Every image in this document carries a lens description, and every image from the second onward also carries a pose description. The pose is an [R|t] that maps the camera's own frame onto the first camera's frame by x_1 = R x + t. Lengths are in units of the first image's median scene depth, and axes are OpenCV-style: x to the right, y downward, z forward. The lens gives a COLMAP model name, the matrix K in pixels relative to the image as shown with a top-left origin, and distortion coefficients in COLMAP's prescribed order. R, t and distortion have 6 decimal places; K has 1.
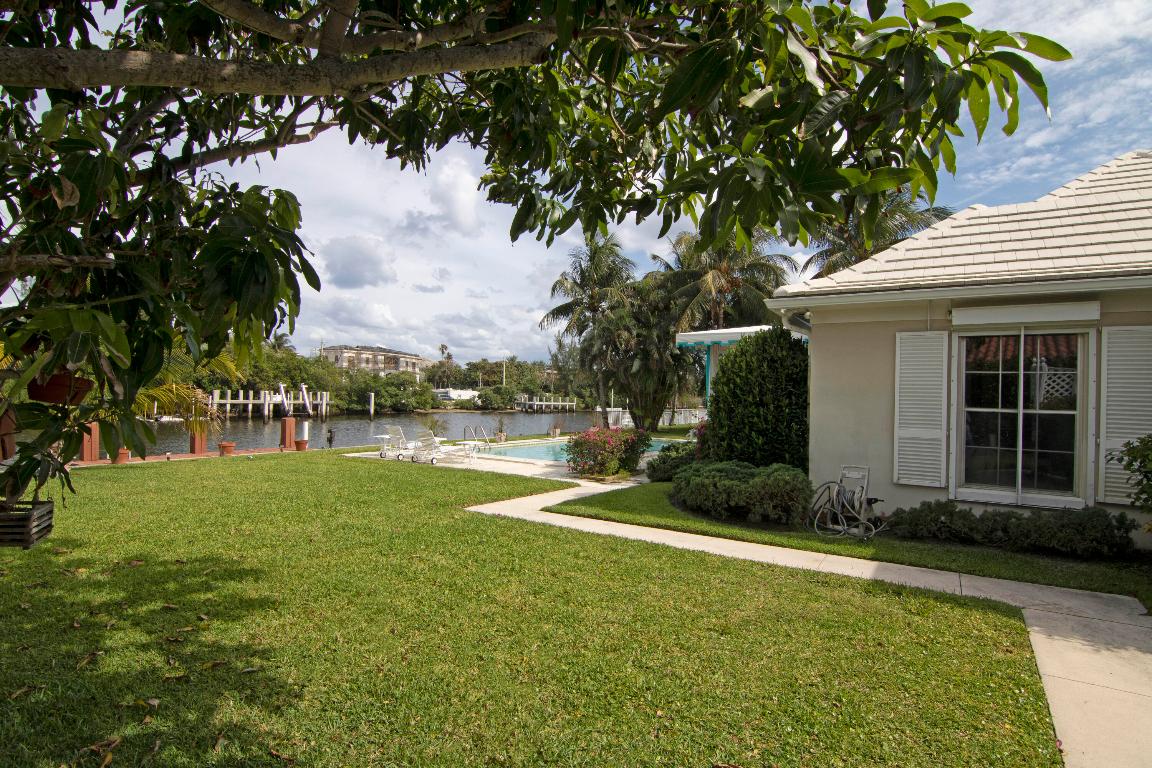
lens RADIAL K [[588.9, 0, 579.4], [0, 588.9, 404.1], [0, 0, 1]] dist [0.002638, -0.015329]
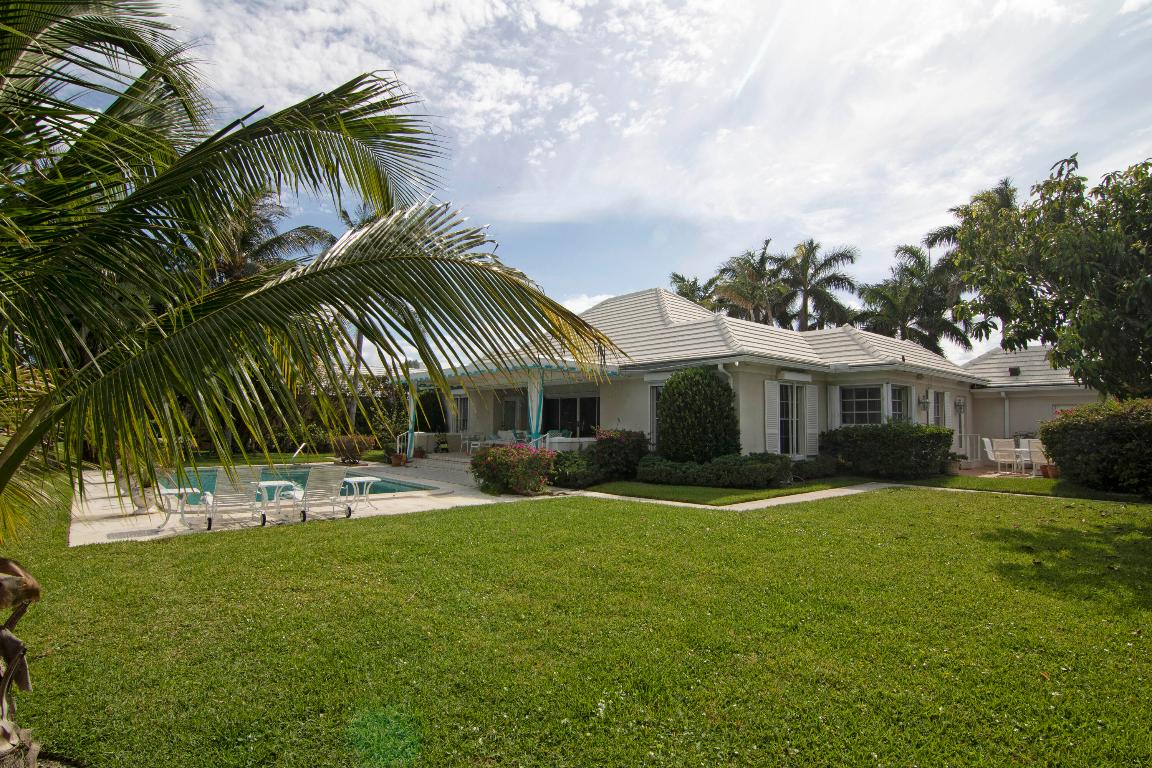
lens RADIAL K [[588.2, 0, 577.8], [0, 588.2, 388.5], [0, 0, 1]] dist [0.002220, -0.015473]
pose [[0.276970, 0.037182, 0.960159, -0.843037], [0.011917, 0.999041, -0.042125, -0.010064], [-0.960805, 0.023110, 0.276262, 0.590900]]
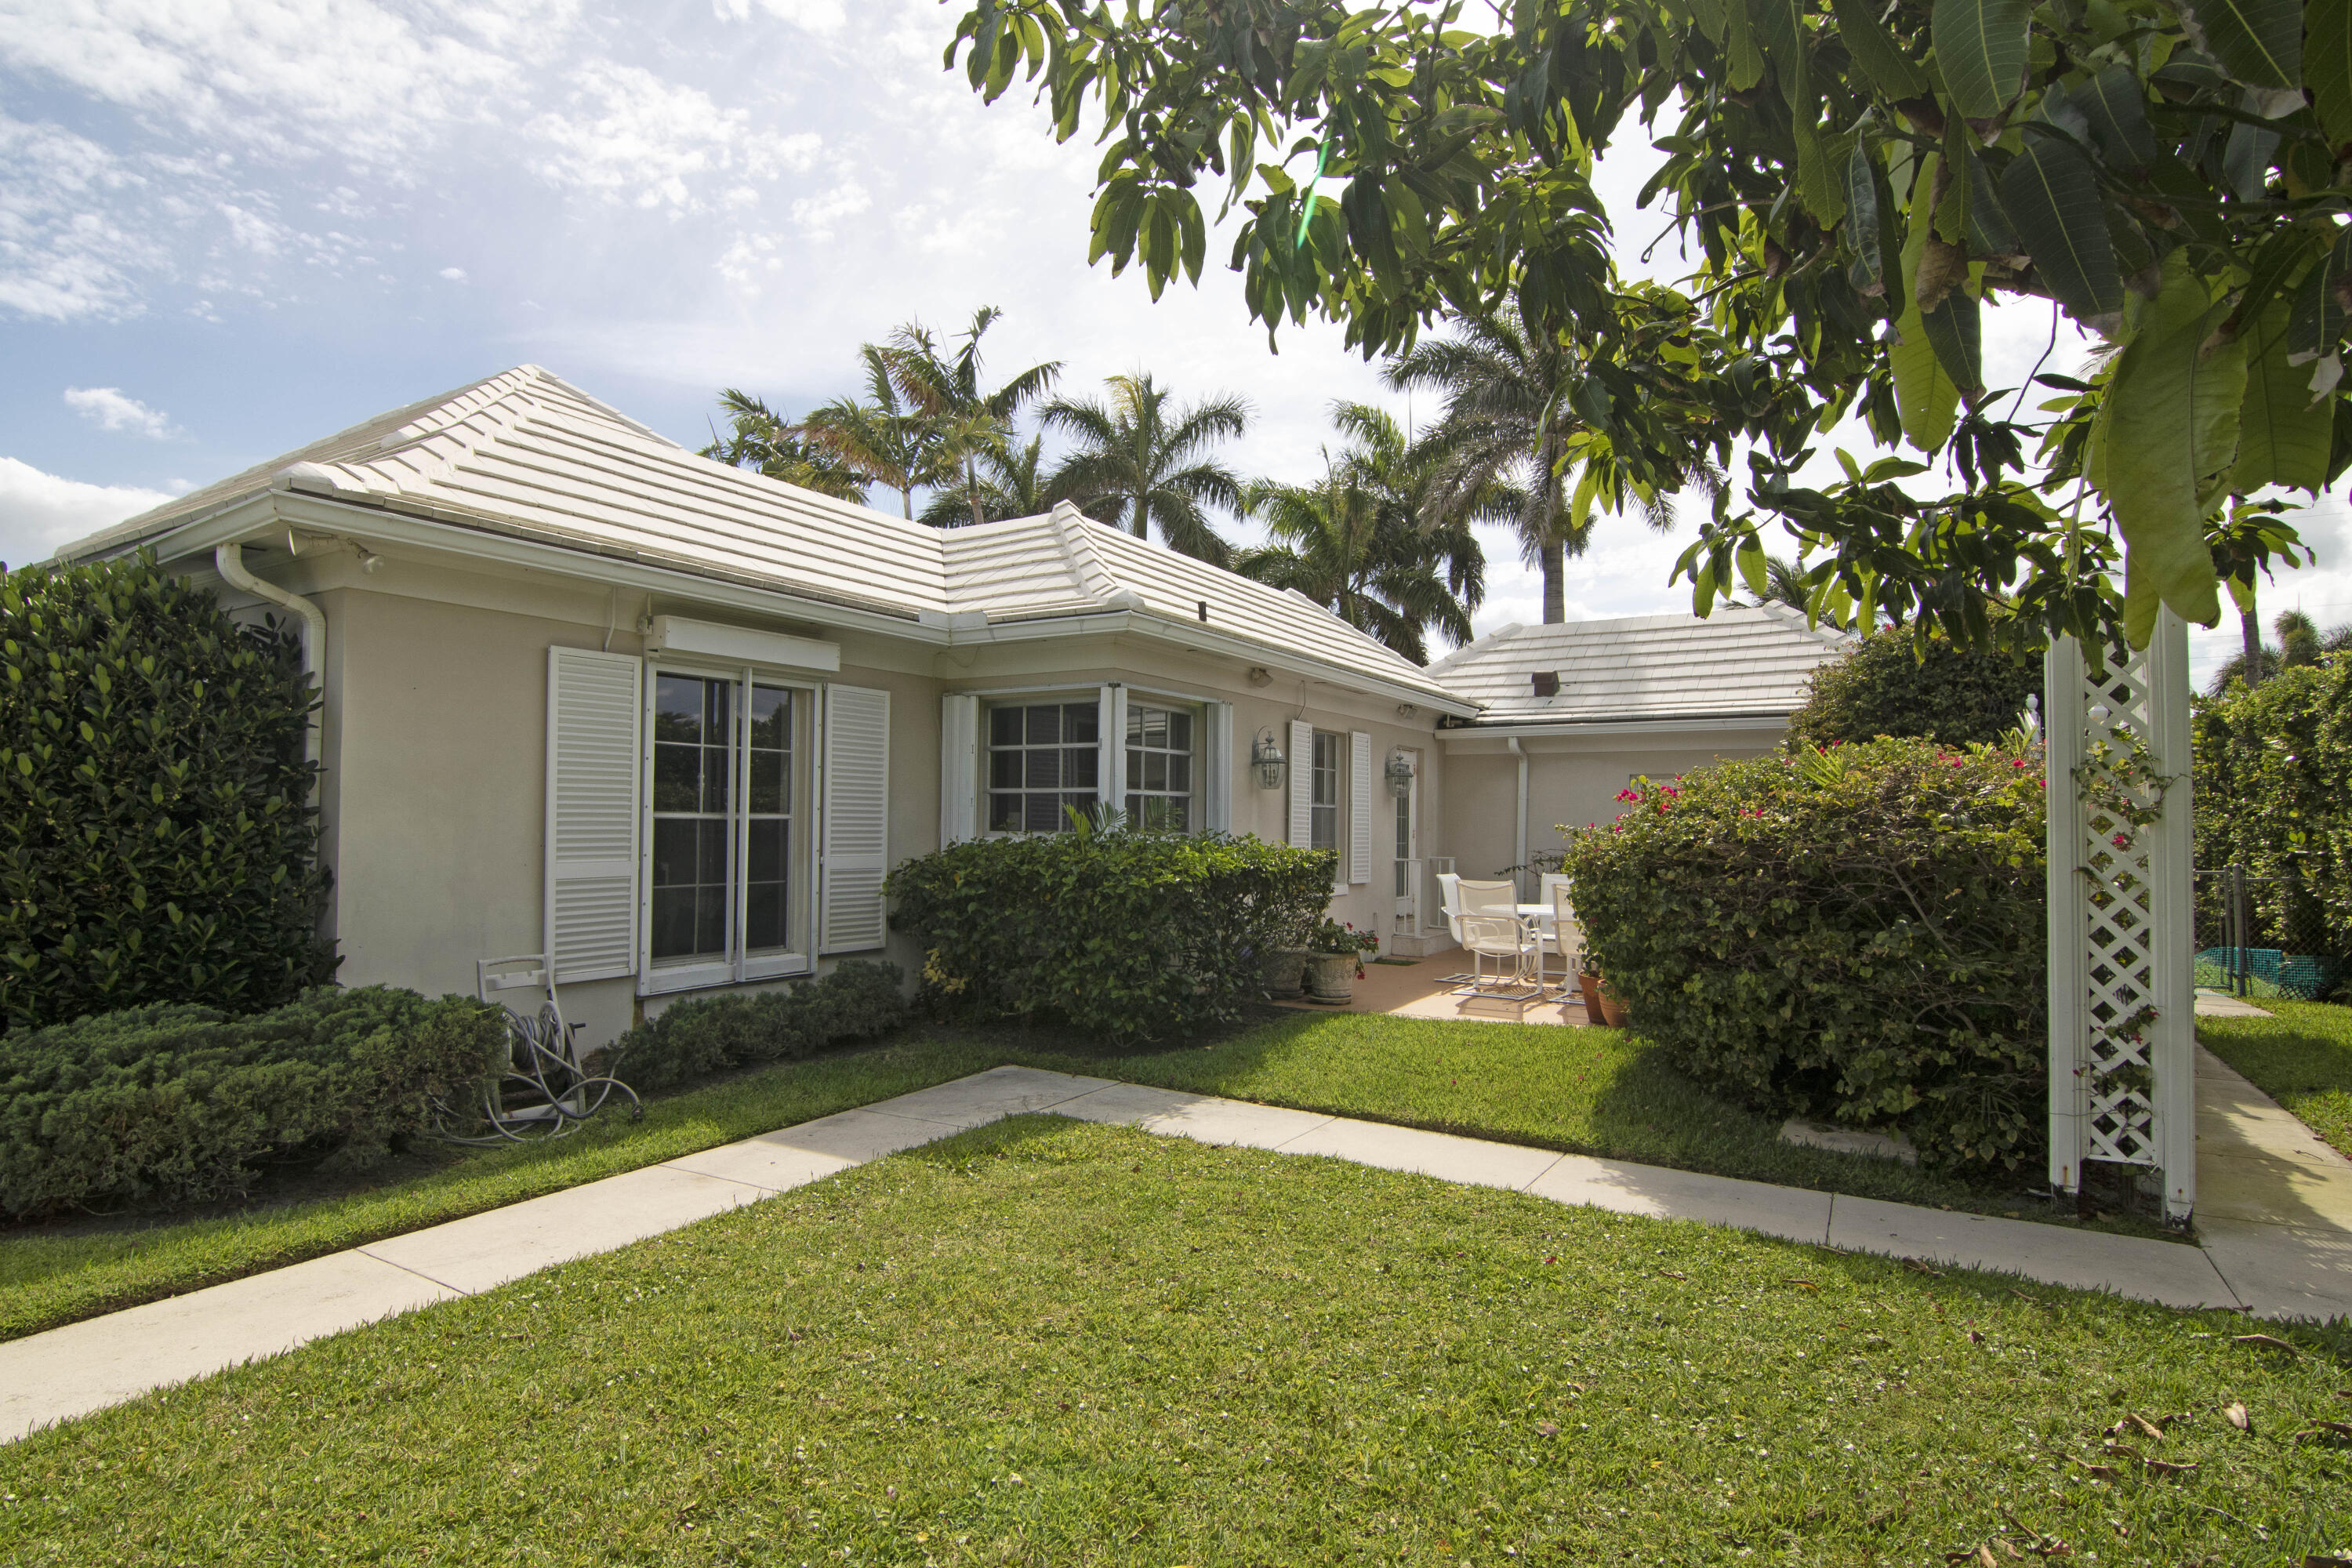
lens RADIAL K [[1200.8, 0, 1179.6], [0, 1200.8, 793.3], [0, 0, 1]] dist [0.002220, -0.015473]
pose [[-0.030370, -0.001109, 0.999538, -0.212796], [0.005195, 0.999986, 0.001267, -0.004631], [-0.999525, 0.005231, -0.030364, 0.309353]]
